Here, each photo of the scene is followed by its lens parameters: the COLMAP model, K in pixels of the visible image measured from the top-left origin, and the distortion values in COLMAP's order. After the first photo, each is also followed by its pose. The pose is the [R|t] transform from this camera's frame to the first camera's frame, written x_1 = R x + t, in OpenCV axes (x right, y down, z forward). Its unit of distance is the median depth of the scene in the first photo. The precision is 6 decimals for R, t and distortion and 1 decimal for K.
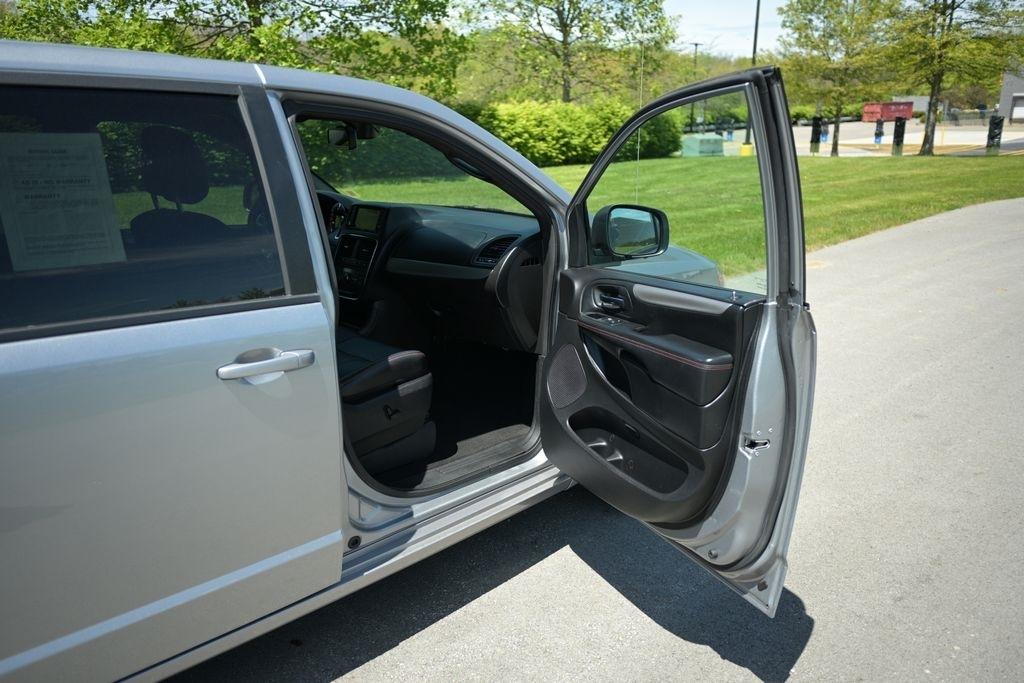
lens RADIAL K [[810.3, 0, 511.1], [0, 810.3, 343.1], [0, 0, 1]] dist [0.006474, -0.005417]
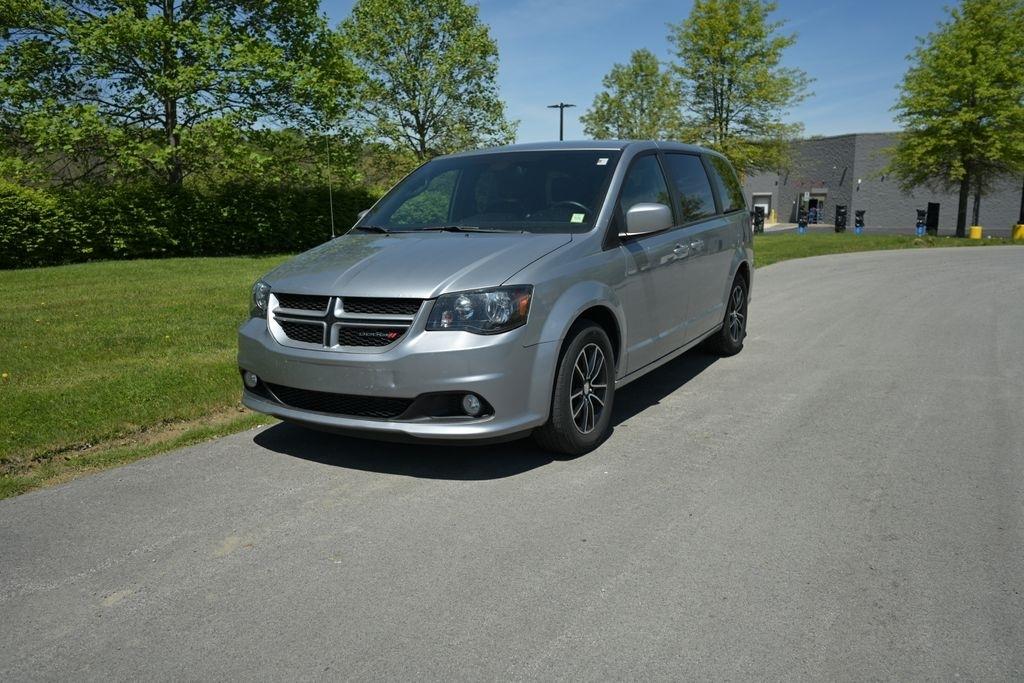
lens RADIAL K [[810.3, 0, 513.2], [0, 810.3, 335.8], [0, 0, 1]] dist [0.006474, -0.005417]
pose [[0.967007, -0.040566, 0.251500, -0.077080], [0.071714, 0.990663, -0.115944, 0.028495], [-0.244448, 0.130155, 0.960887, -0.058918]]
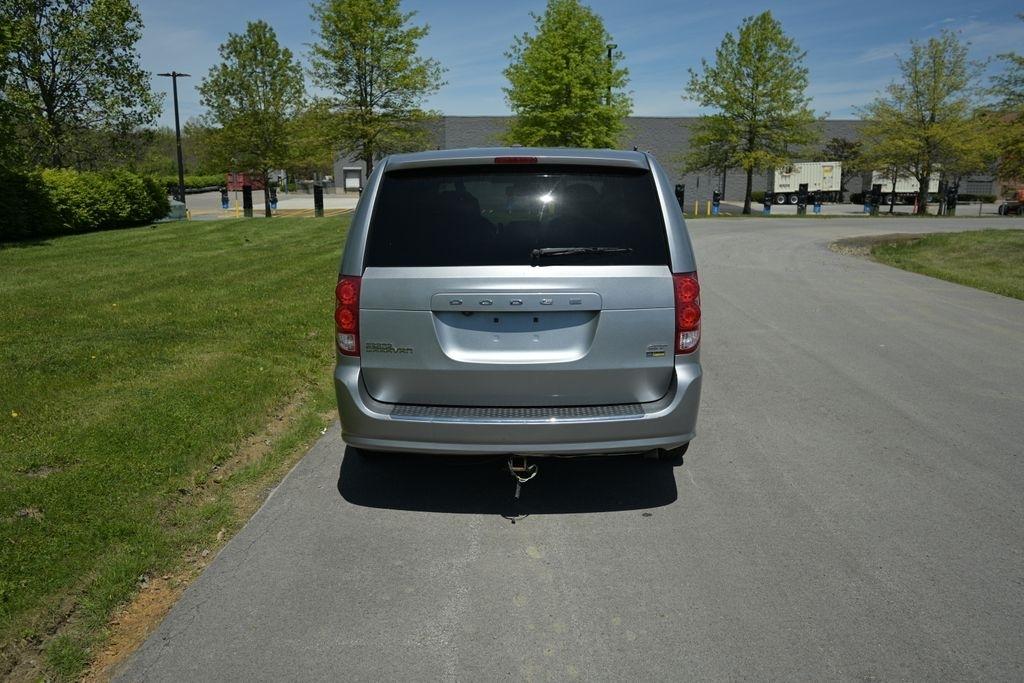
lens RADIAL K [[810.3, 0, 516.2], [0, 810.3, 338.3], [0, 0, 1]] dist [0.006474, -0.005417]
pose [[0.721655, -0.126679, 0.680564, -0.168447], [0.185358, 0.982576, -0.013654, 0.015270], [-0.666976, 0.136002, 0.732562, -0.048391]]
